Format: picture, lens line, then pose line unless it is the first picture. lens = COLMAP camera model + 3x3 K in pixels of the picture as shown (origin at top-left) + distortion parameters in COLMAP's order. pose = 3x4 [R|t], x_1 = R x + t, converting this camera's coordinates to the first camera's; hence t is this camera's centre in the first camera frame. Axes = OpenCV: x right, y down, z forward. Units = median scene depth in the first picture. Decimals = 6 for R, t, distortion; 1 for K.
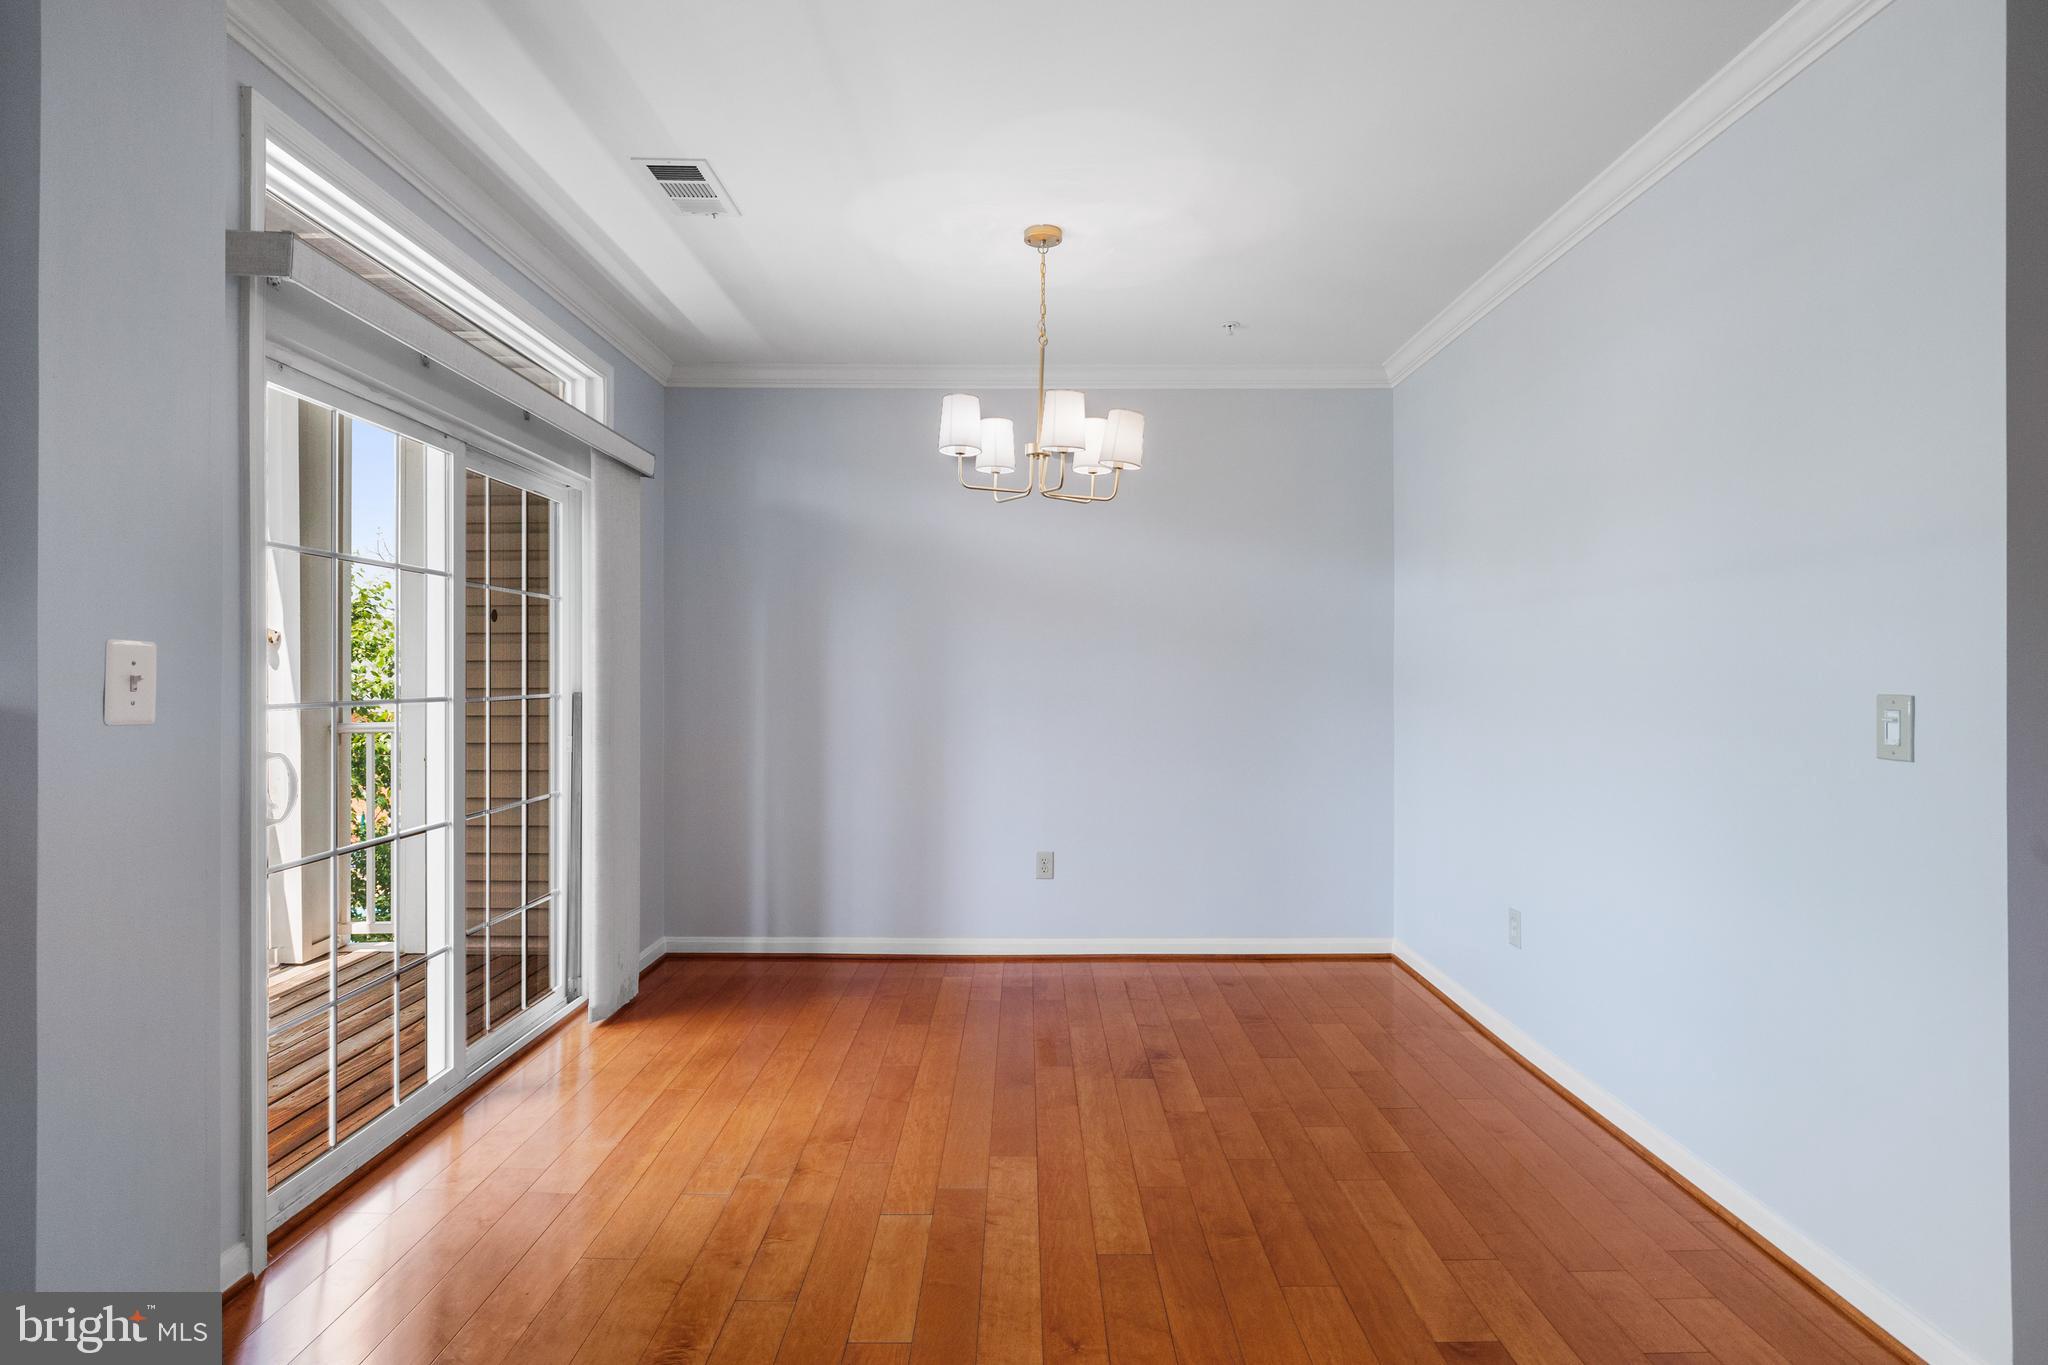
lens RADIAL K [[1048.4, 0, 1019.9], [0, 1048.4, 674.2], [0, 0, 1]] dist [-0.003177, -0.000535]
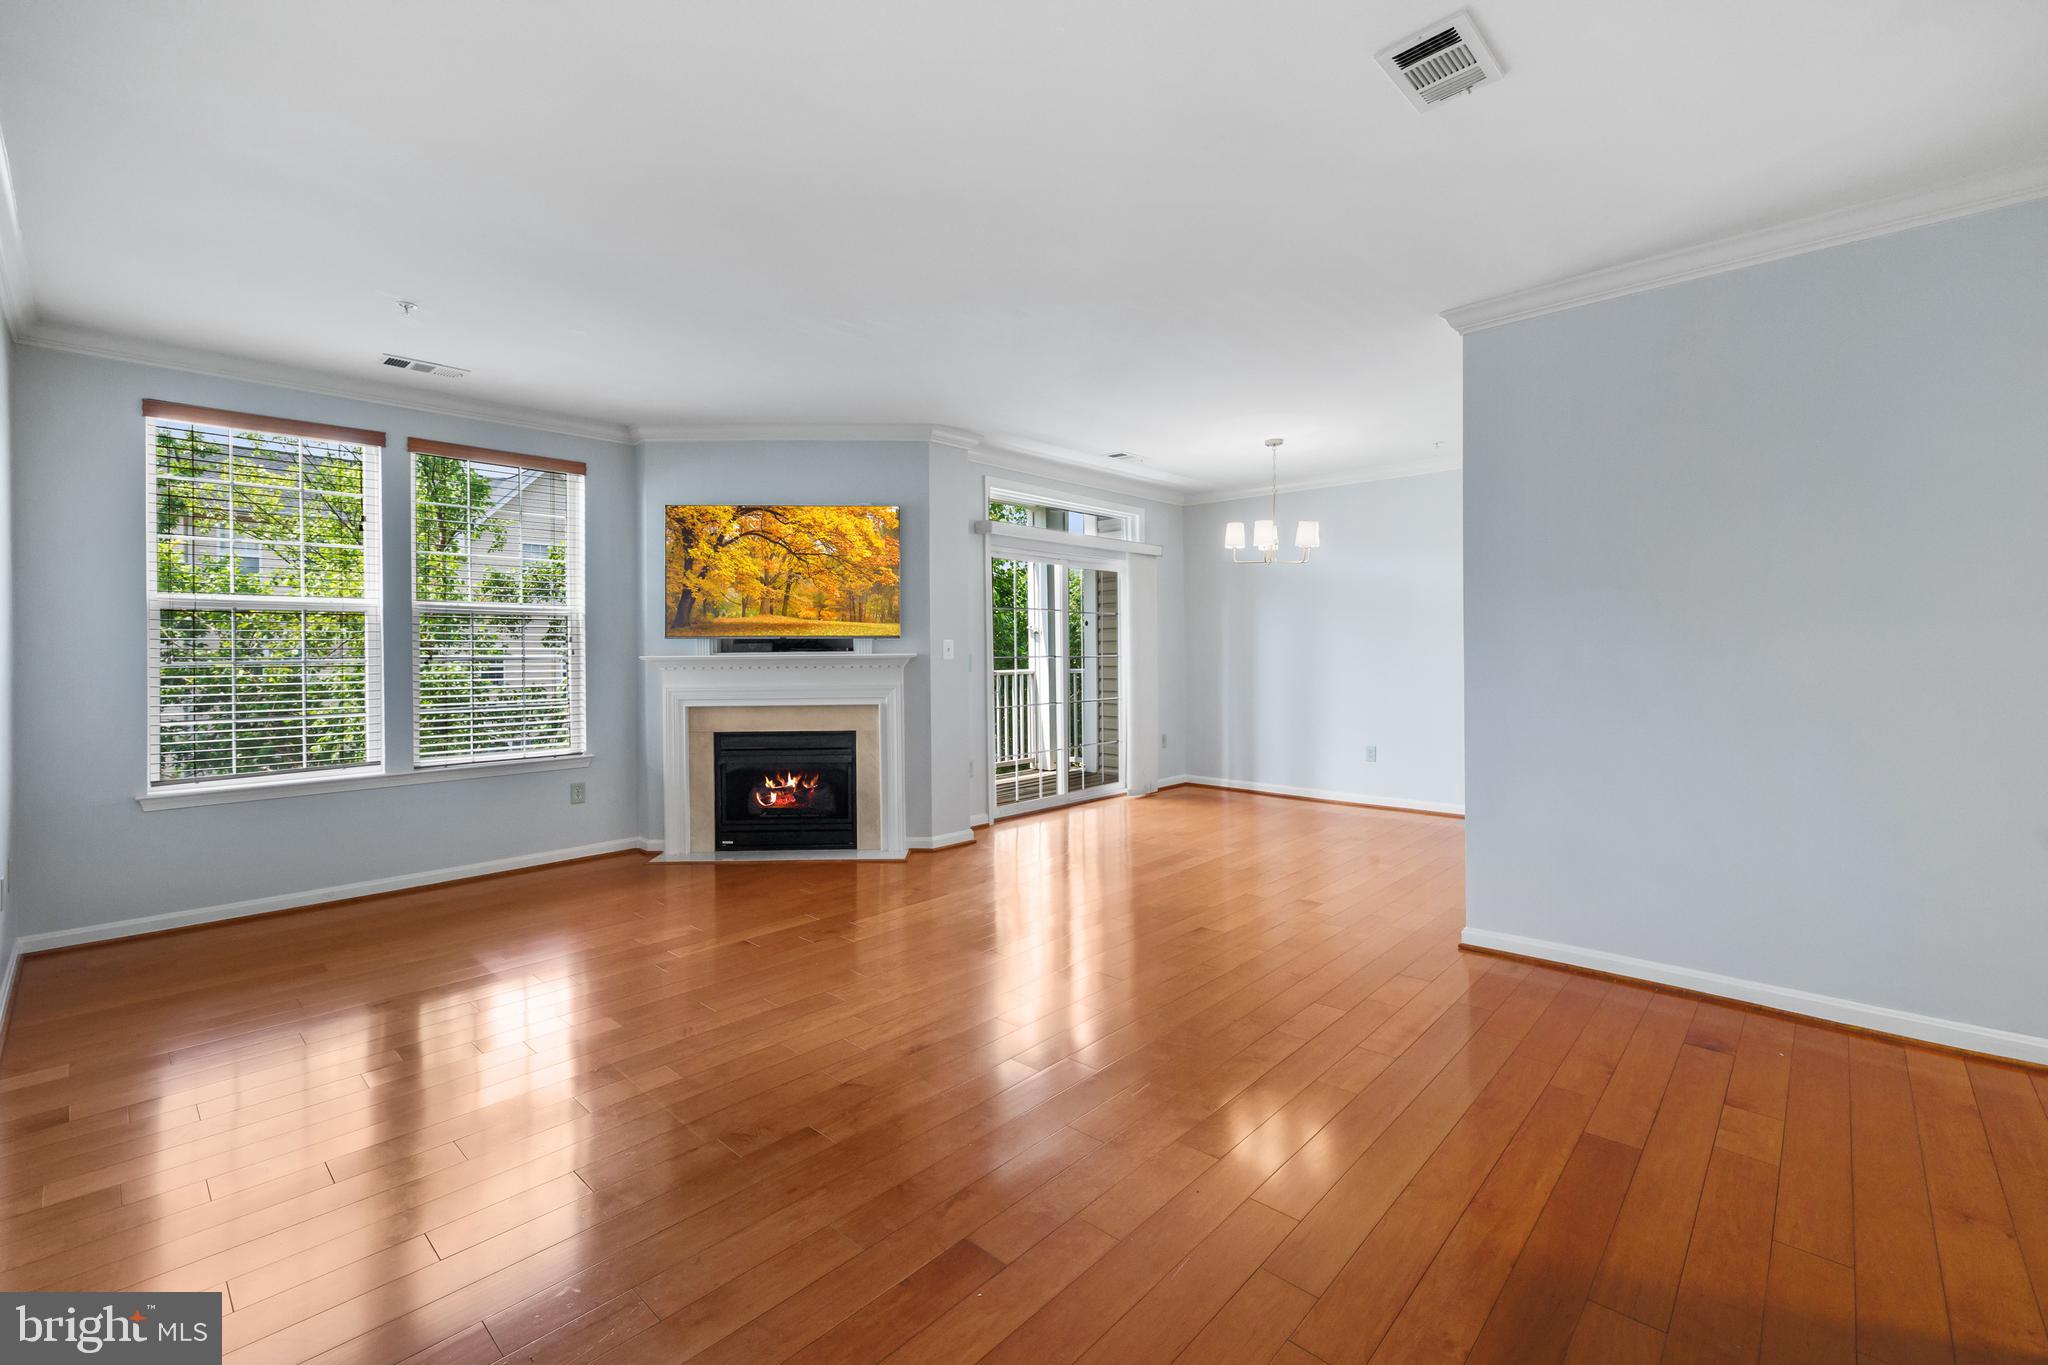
lens RADIAL K [[867.8, 0, 1029.5], [0, 867.8, 647.9], [0, 0, 1]] dist [-0.000865, -0.000120]
pose [[0.735321, -0.010360, -0.677639, 0.857715], [0.010823, 0.999935, -0.003543, 0.007844], [0.677632, -0.004729, 0.735386, -0.657324]]
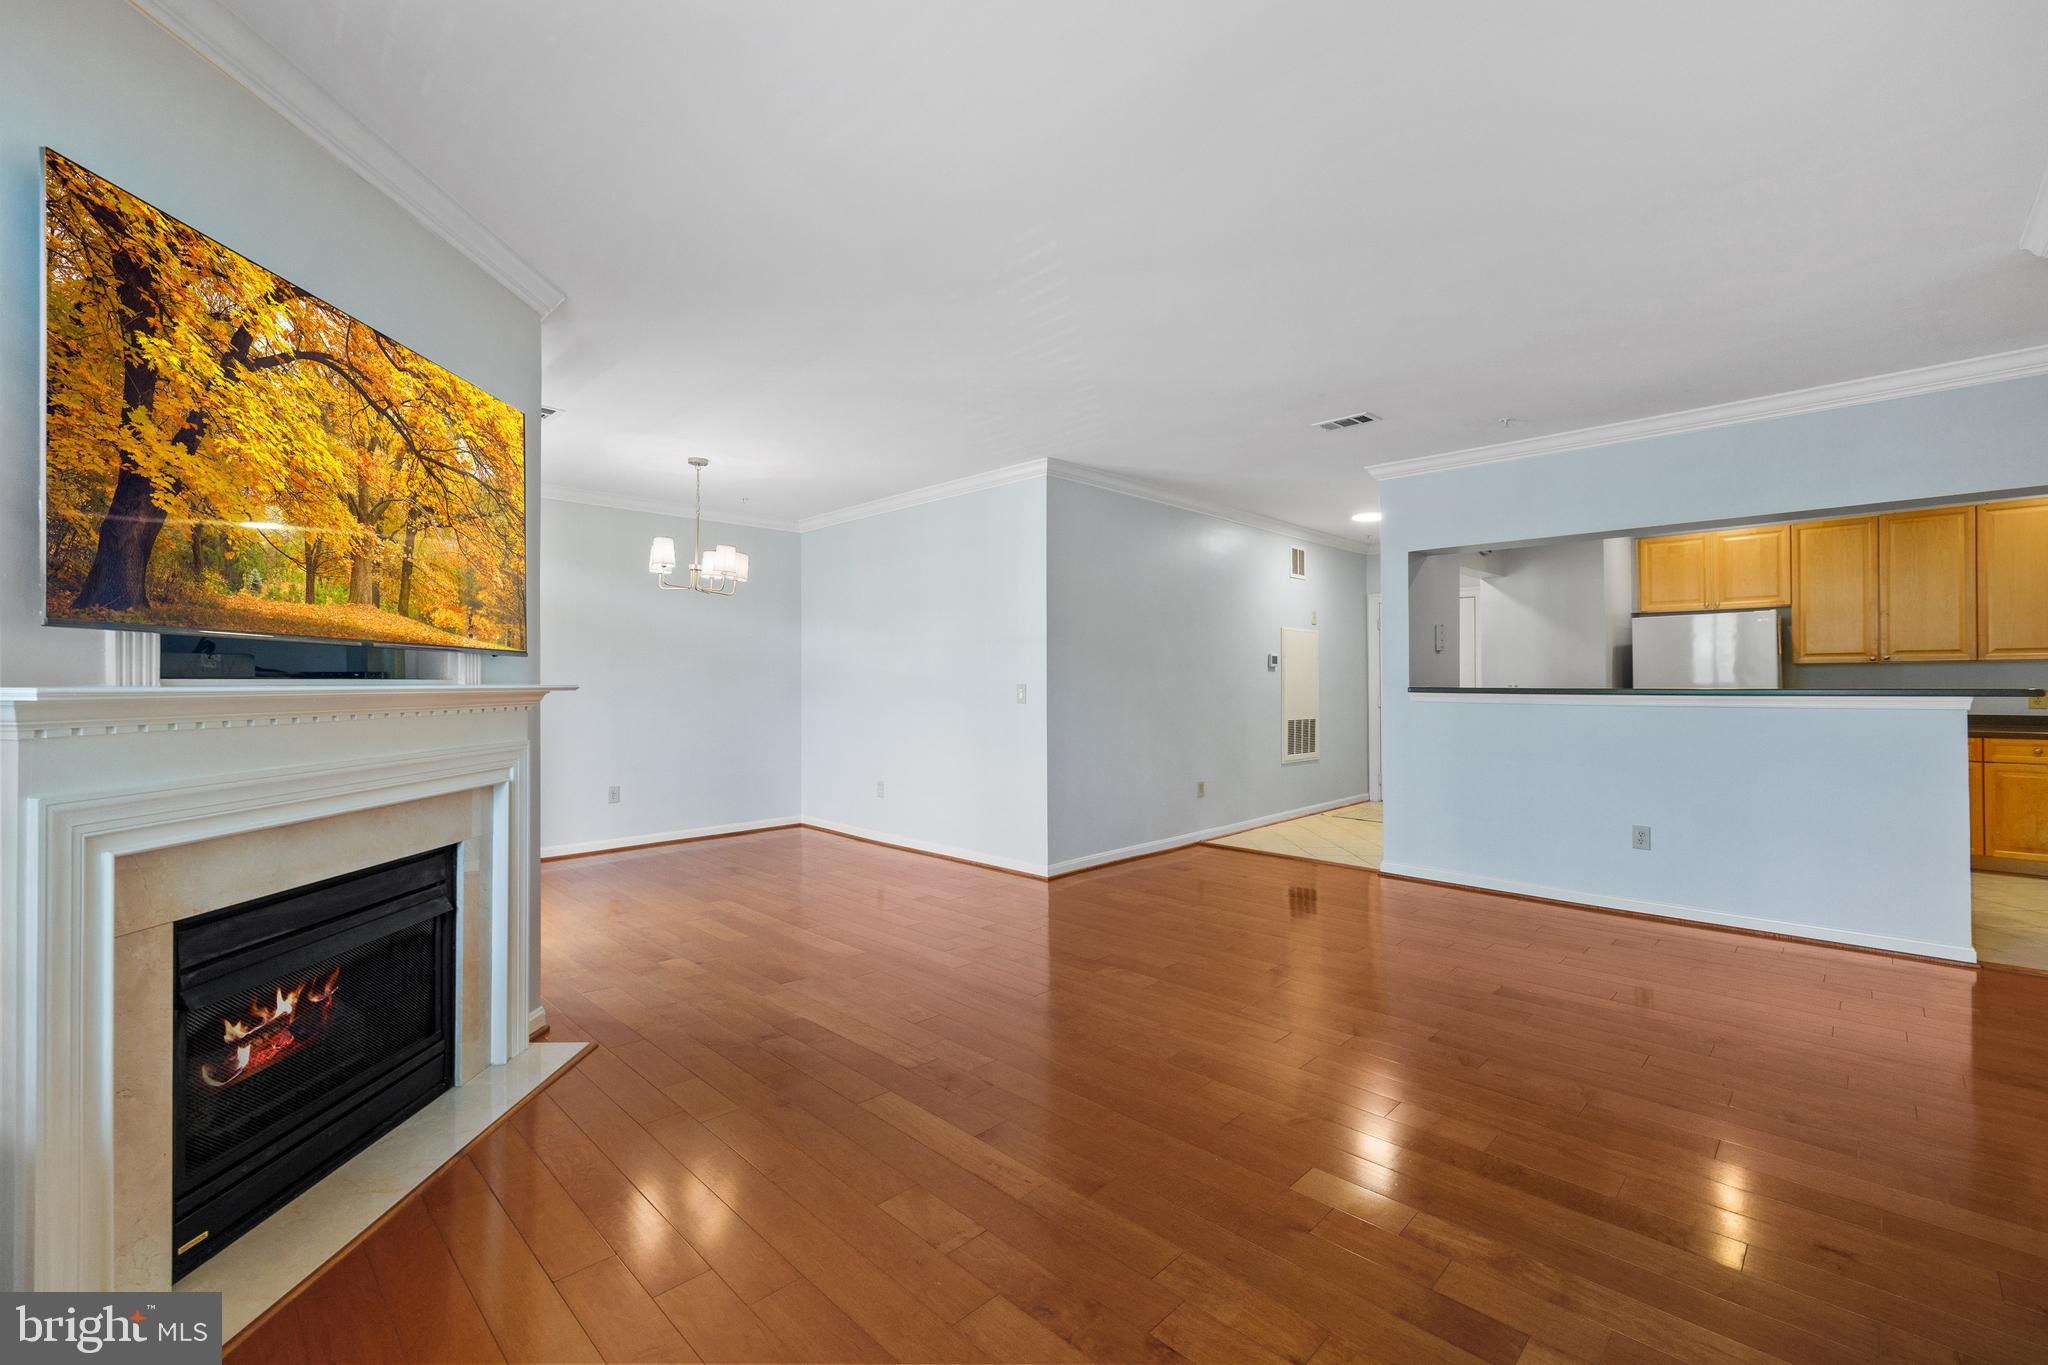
lens RADIAL K [[865.7, 0, 1024.0], [0, 865.7, 682.5], [0, 0, 1]] dist [-0.002560, -0.000544]
pose [[0.705695, -0.001905, 0.708513, -0.707225], [0.000977, 0.999998, 0.001715, 0.006457], [-0.708515, -0.000518, 0.705696, -0.609918]]
